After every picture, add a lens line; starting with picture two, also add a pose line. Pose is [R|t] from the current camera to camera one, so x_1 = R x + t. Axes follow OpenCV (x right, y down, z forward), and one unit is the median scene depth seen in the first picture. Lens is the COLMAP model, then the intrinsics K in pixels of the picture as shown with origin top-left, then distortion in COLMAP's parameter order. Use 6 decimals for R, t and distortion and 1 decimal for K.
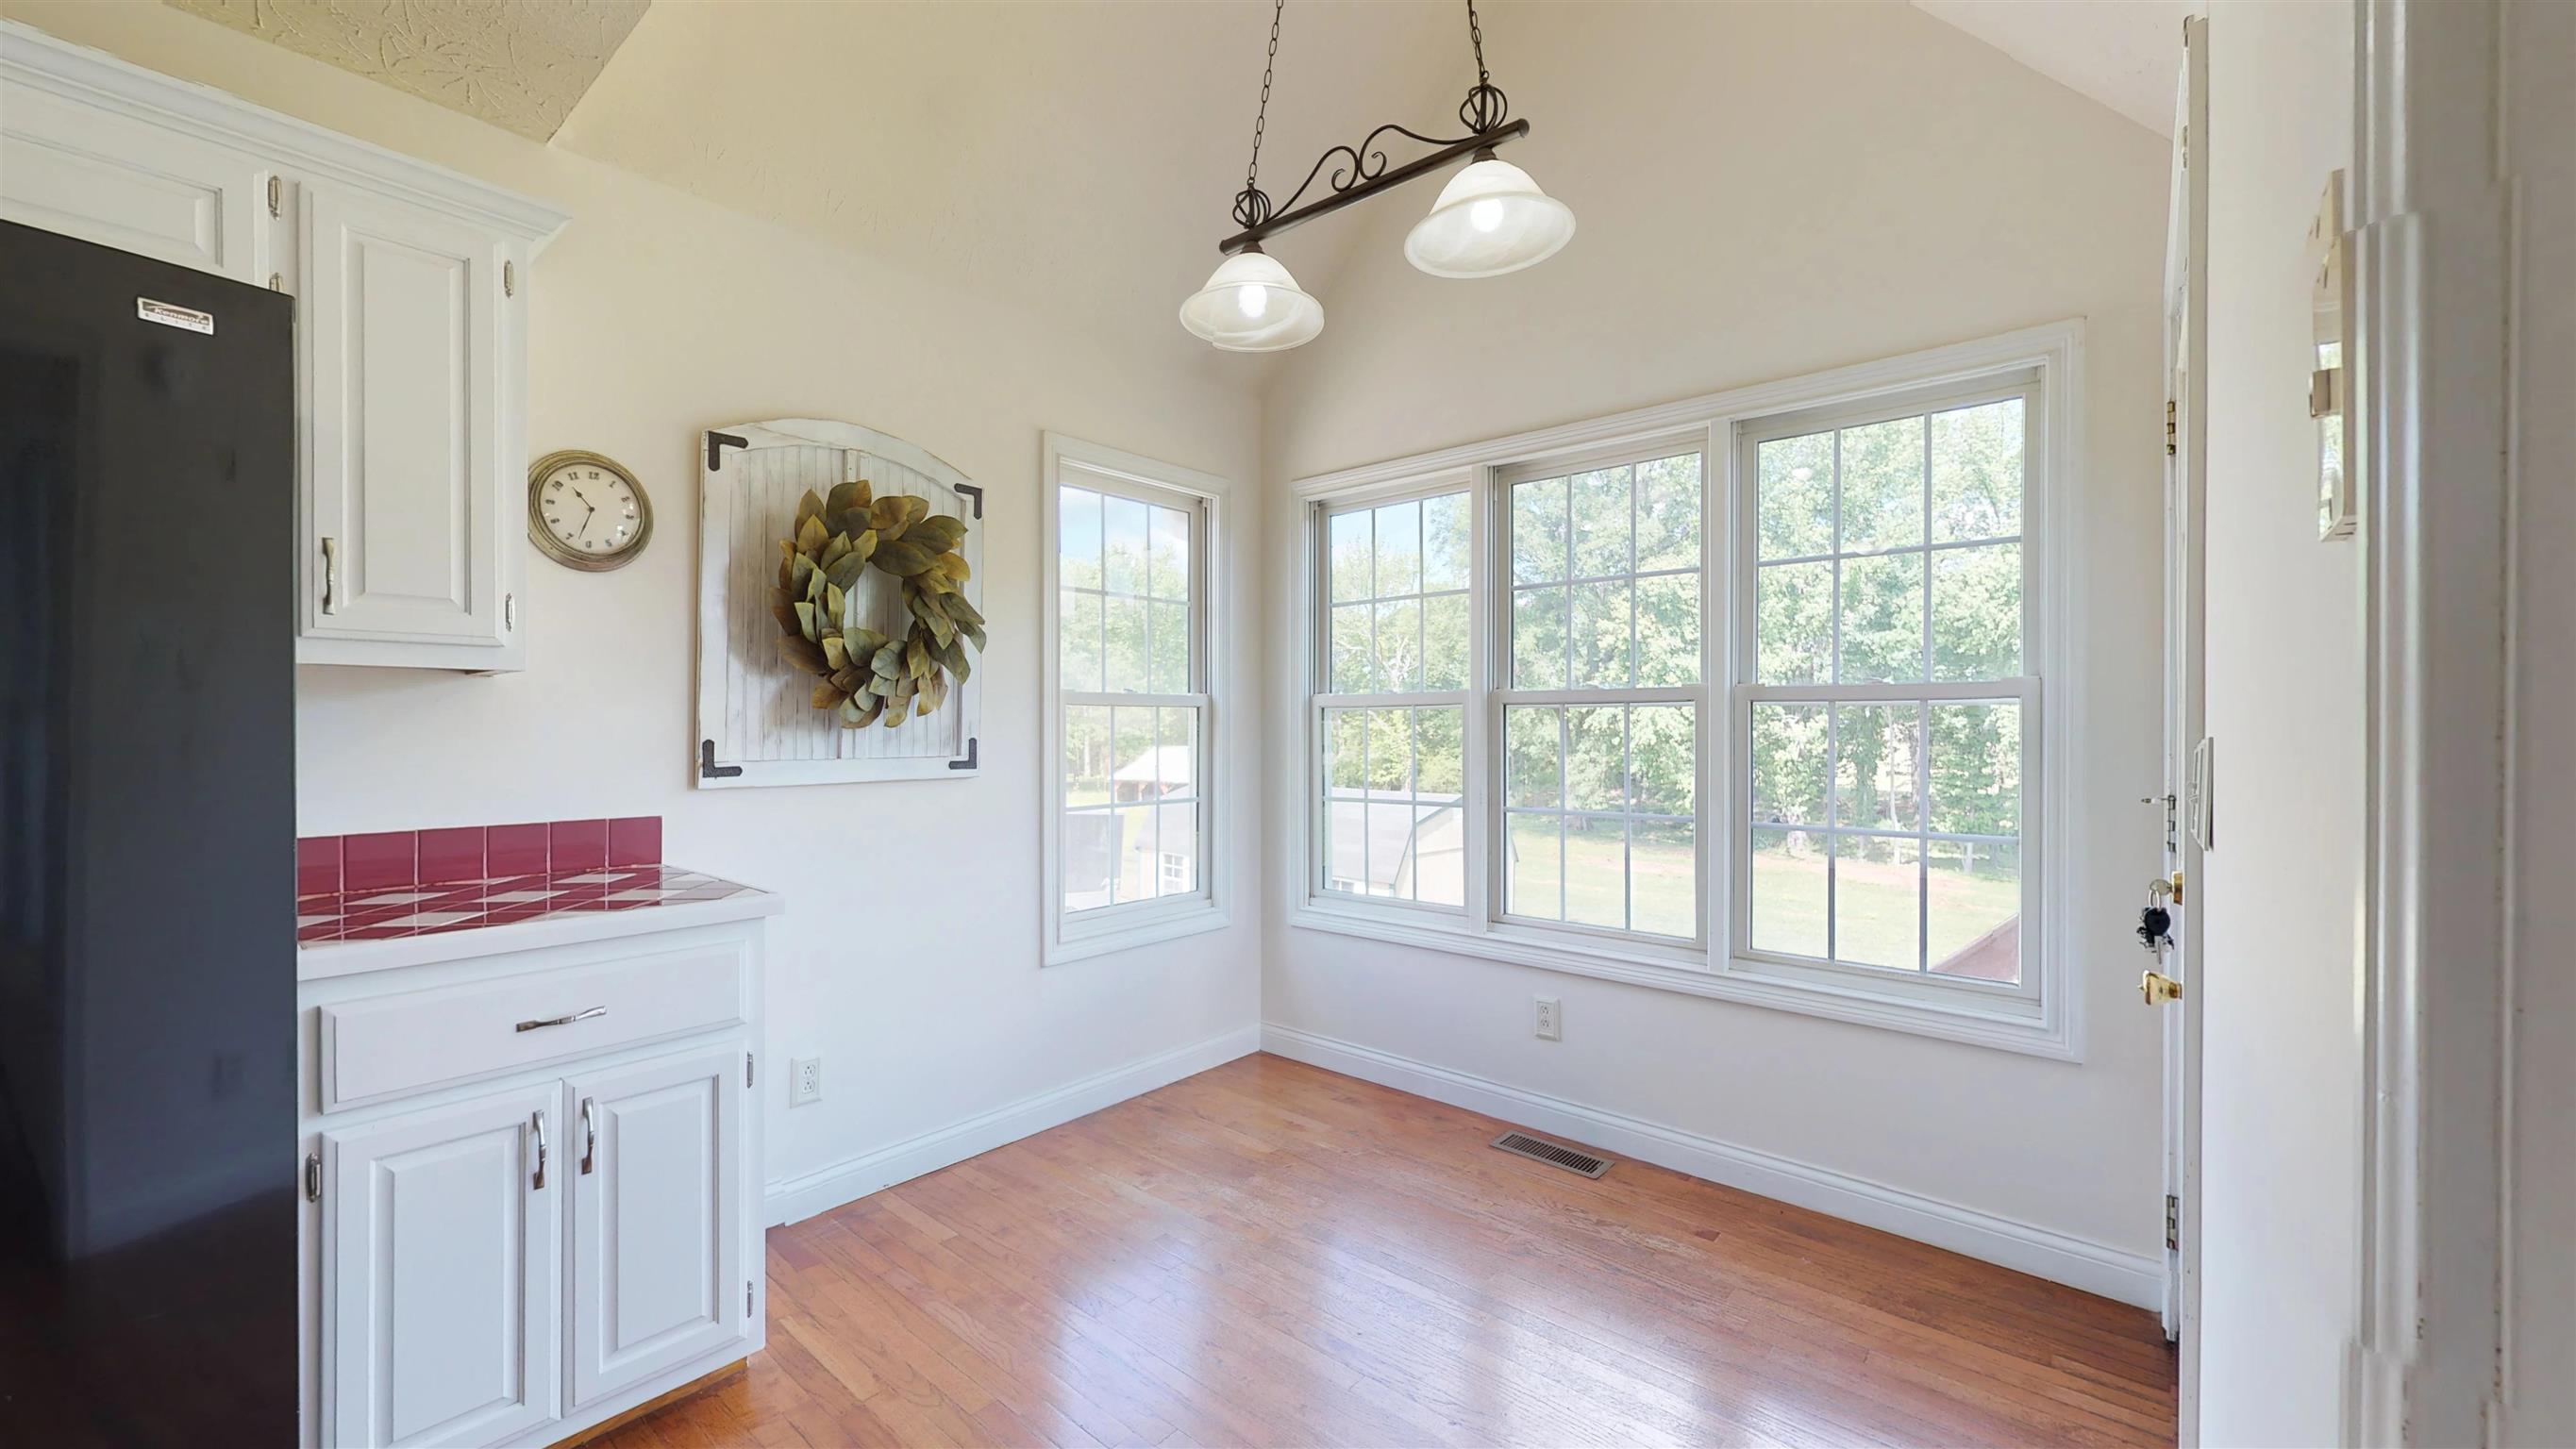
lens RADIAL K [[1000.7, 0, 1280.8], [0, 1000.7, 713.1], [0, 0, 1]] dist [0.005109, -0.000310]
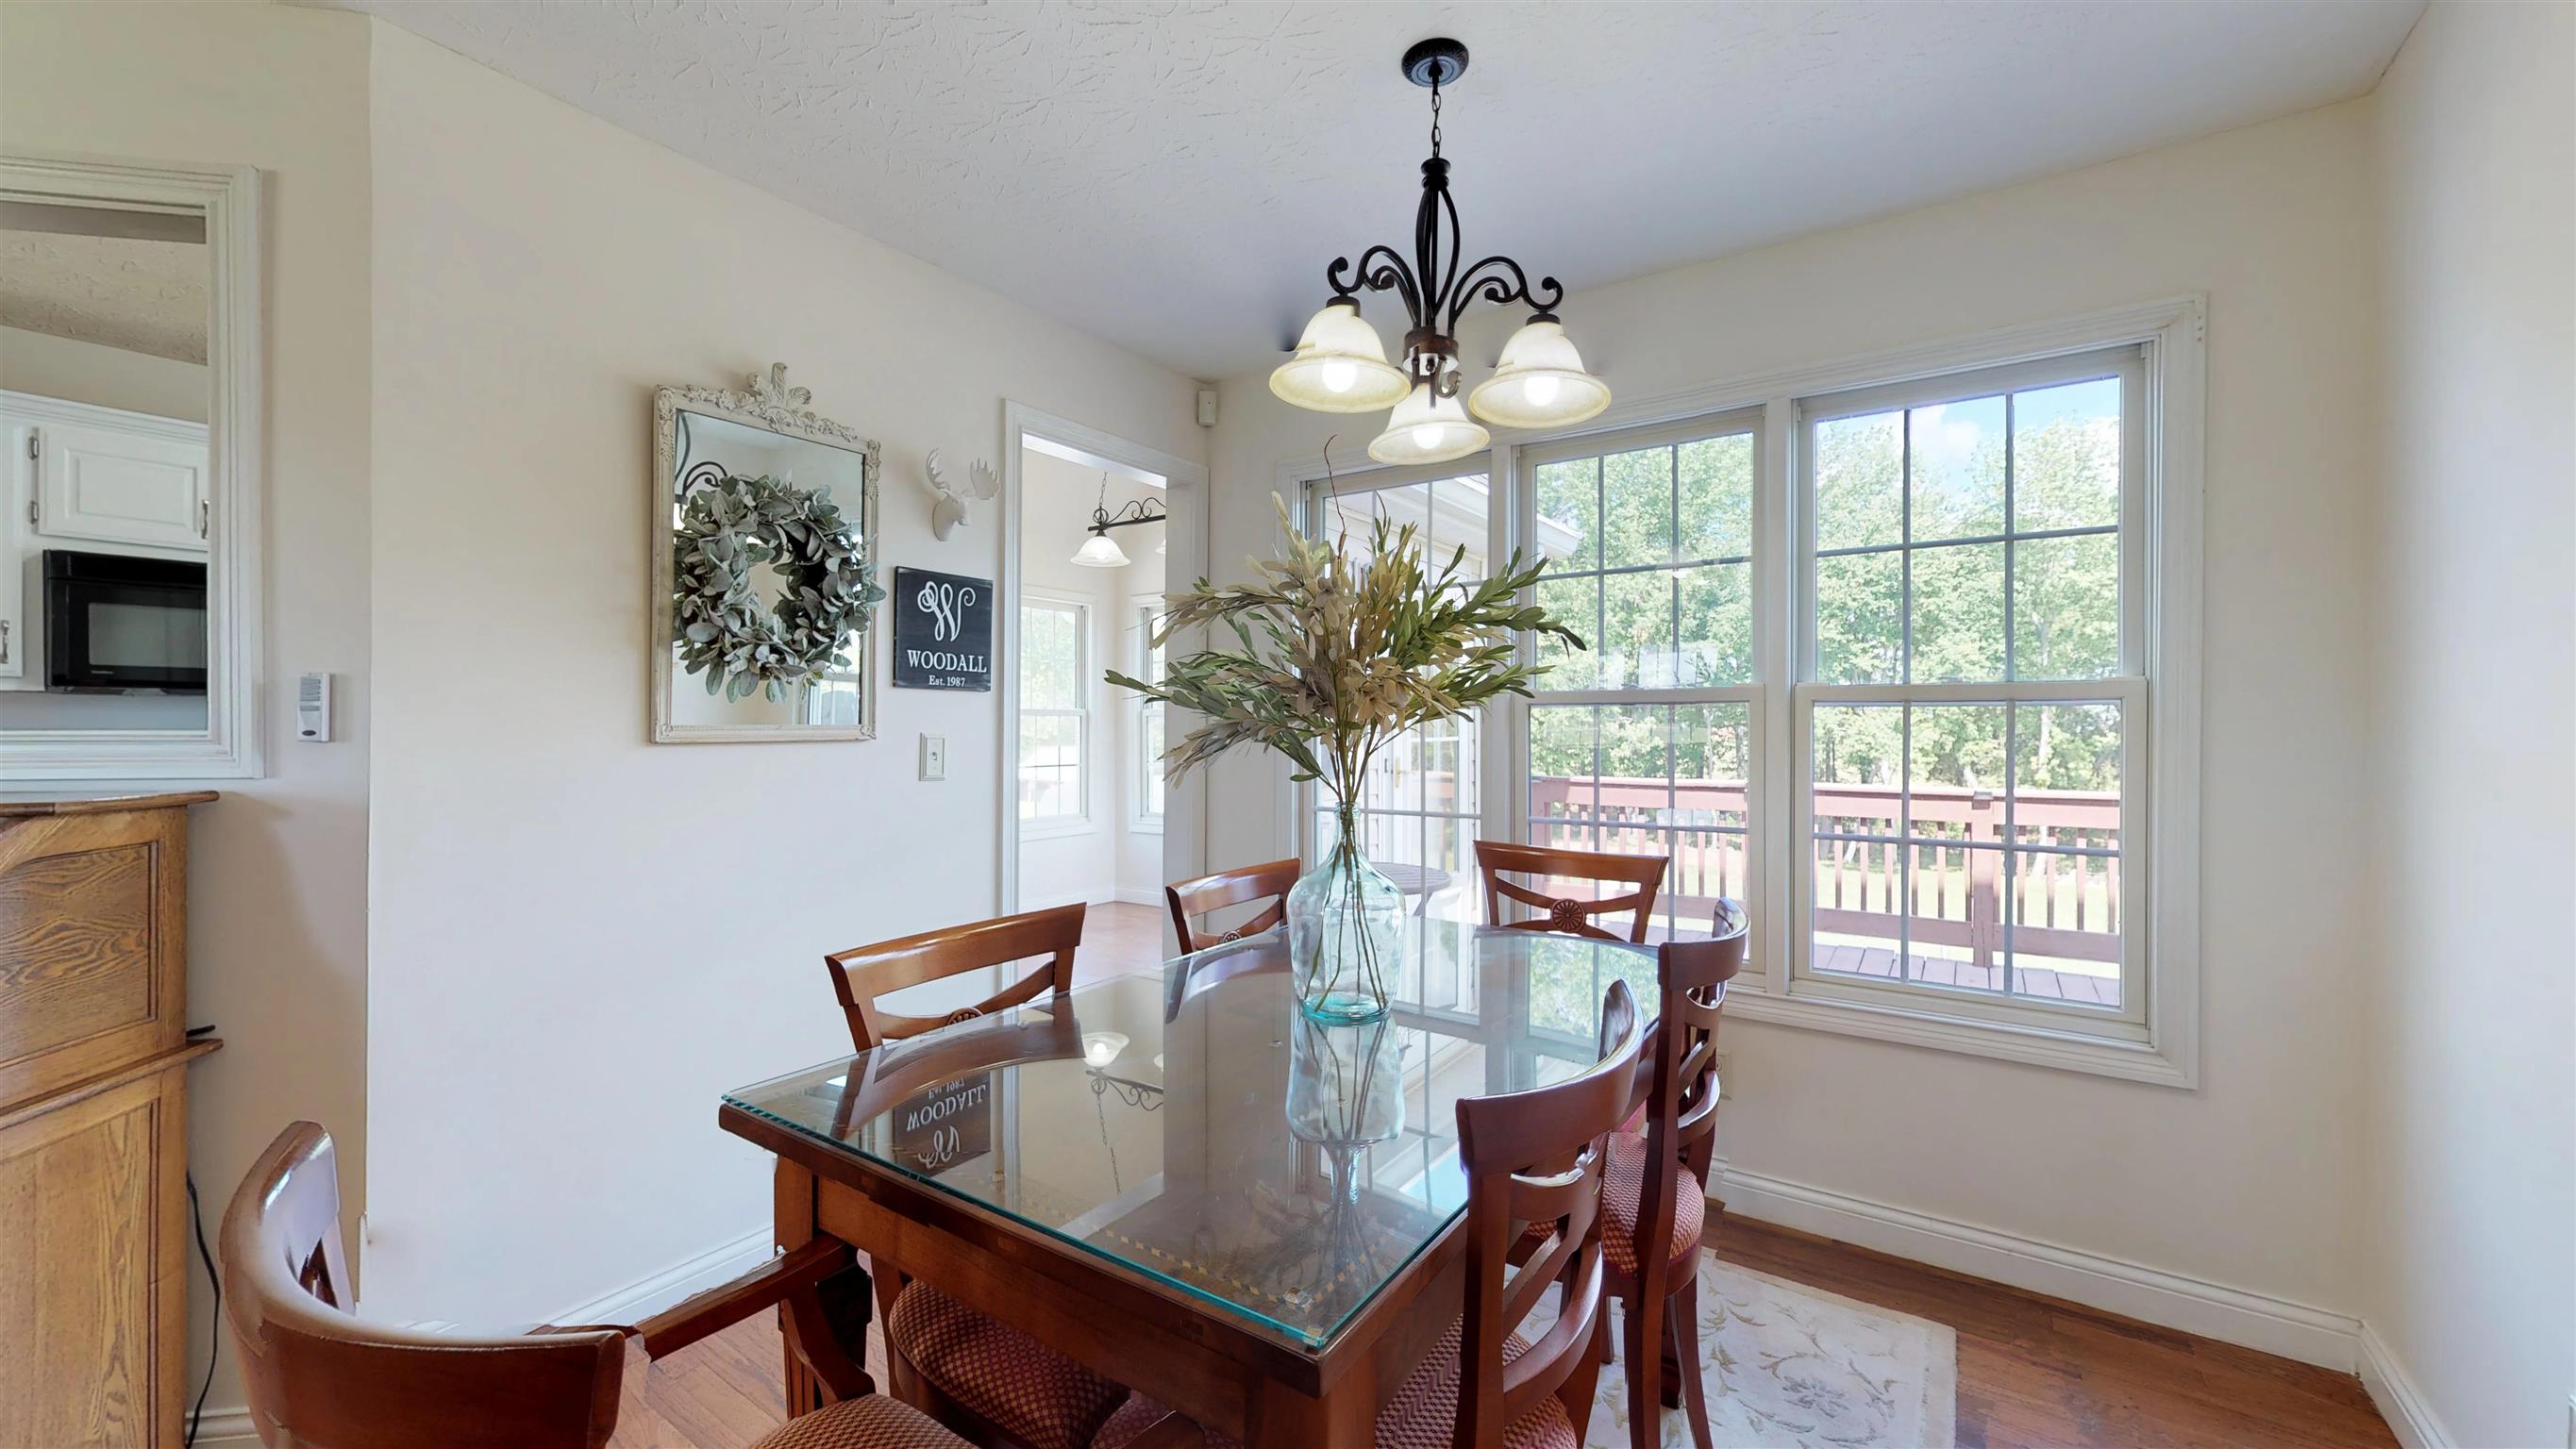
lens RADIAL K [[1000.7, 0, 1291.8], [0, 1000.7, 719.5], [0, 0, 1]] dist [0.005109, -0.000310]
pose [[0.993054, 0.000131, 0.117659, 0.151940], [-0.000875, 0.999980, 0.006272, -0.014361], [-0.117656, -0.006332, 0.993034, -1.562793]]
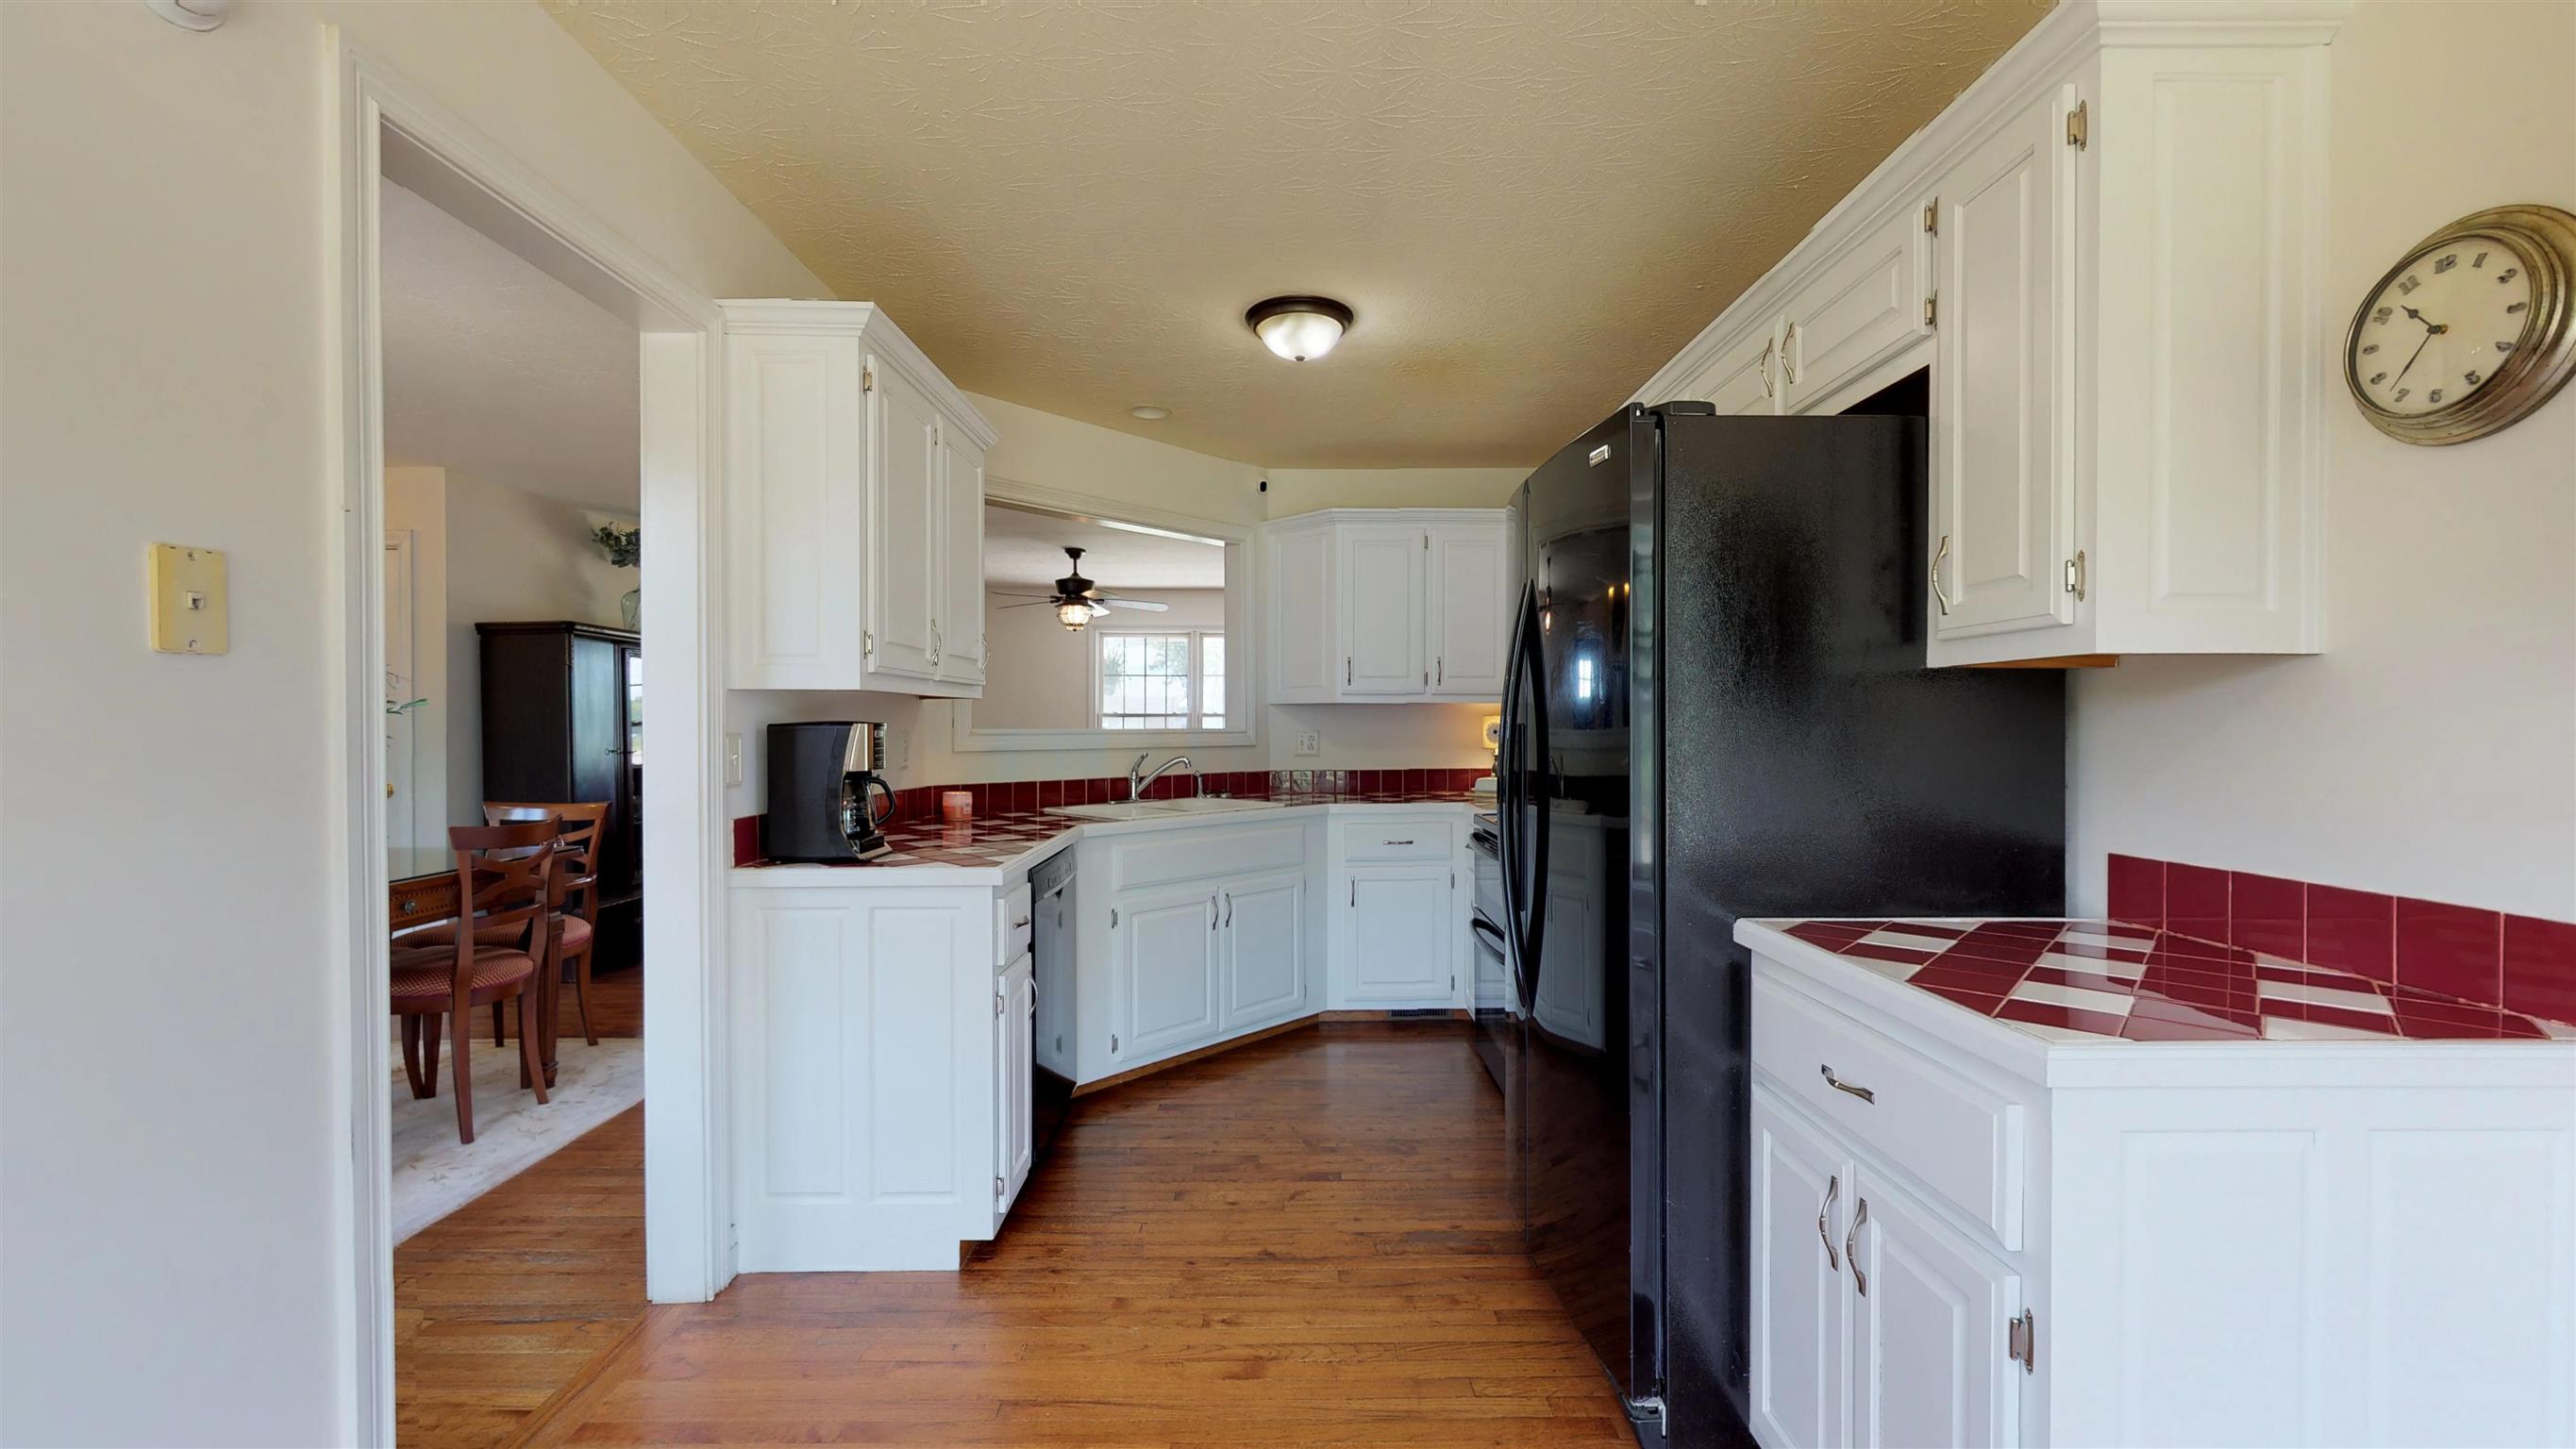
lens RADIAL K [[1000.7, 0, 1296.3], [0, 1000.7, 731.6], [0, 0, 1]] dist [0.005109, -0.000310]
pose [[-0.743561, 0.006221, -0.668639, 0.141623], [0.006616, 0.999976, 0.001946, 0.009702], [0.668636, -0.002977, -0.743584, 1.004893]]
